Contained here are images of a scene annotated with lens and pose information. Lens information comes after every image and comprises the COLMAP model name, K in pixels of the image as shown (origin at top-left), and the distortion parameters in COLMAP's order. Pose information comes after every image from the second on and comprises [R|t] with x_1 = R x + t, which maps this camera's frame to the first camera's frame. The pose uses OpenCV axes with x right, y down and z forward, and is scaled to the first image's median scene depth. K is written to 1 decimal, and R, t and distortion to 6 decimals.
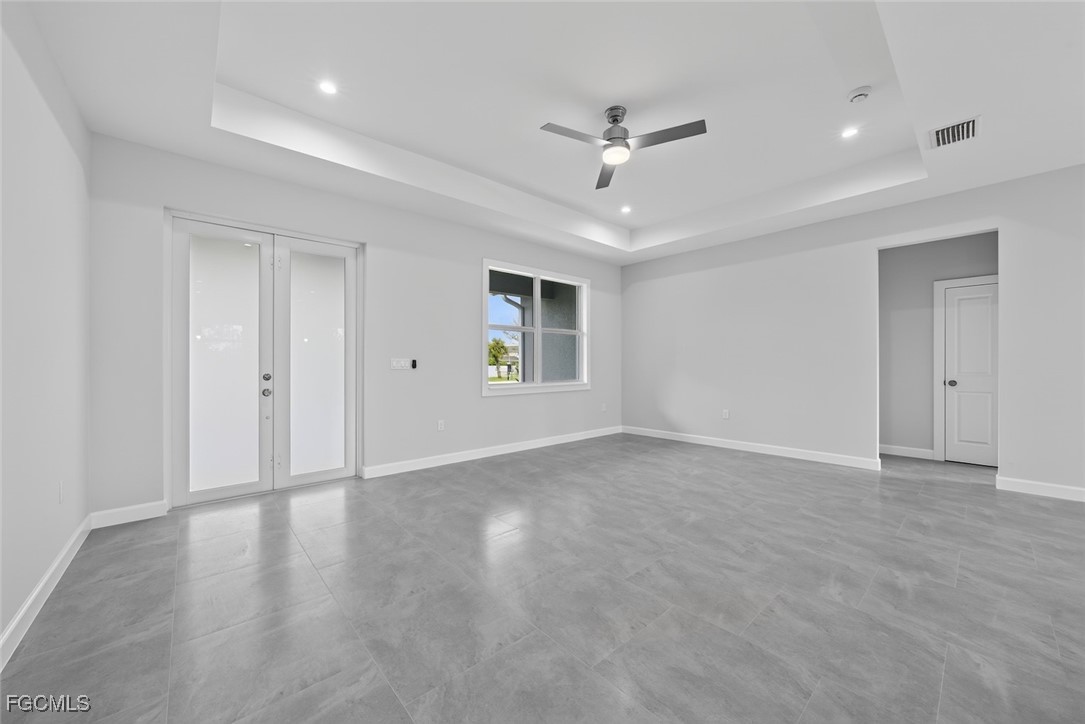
lens RADIAL K [[404.8, 0, 540.9], [0, 404.8, 359.8], [0, 0, 1]] dist [-0.011237, 0.000520]
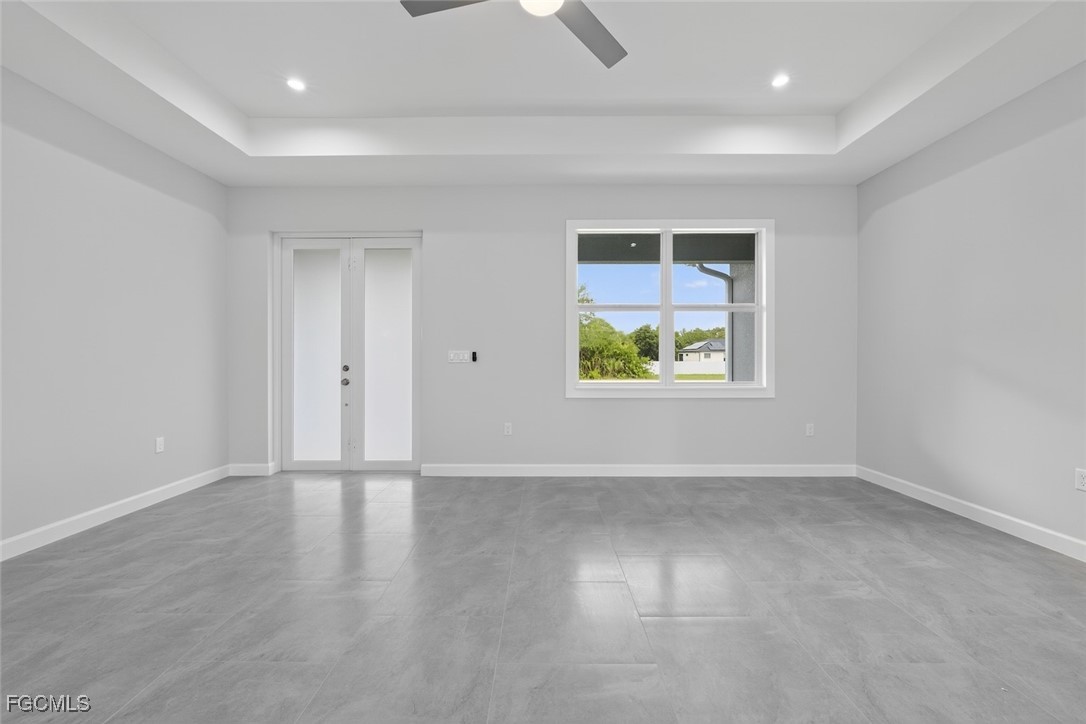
lens RADIAL K [[436.5, 0, 539.8], [0, 436.5, 359.8], [0, 0, 1]] dist [-0.004007, 0.000660]
pose [[0.742990, 0.006115, -0.669275, 0.439107], [0.006095, 0.999855, 0.015901, 0.003199], [0.669275, -0.015894, 0.742845, 0.390133]]
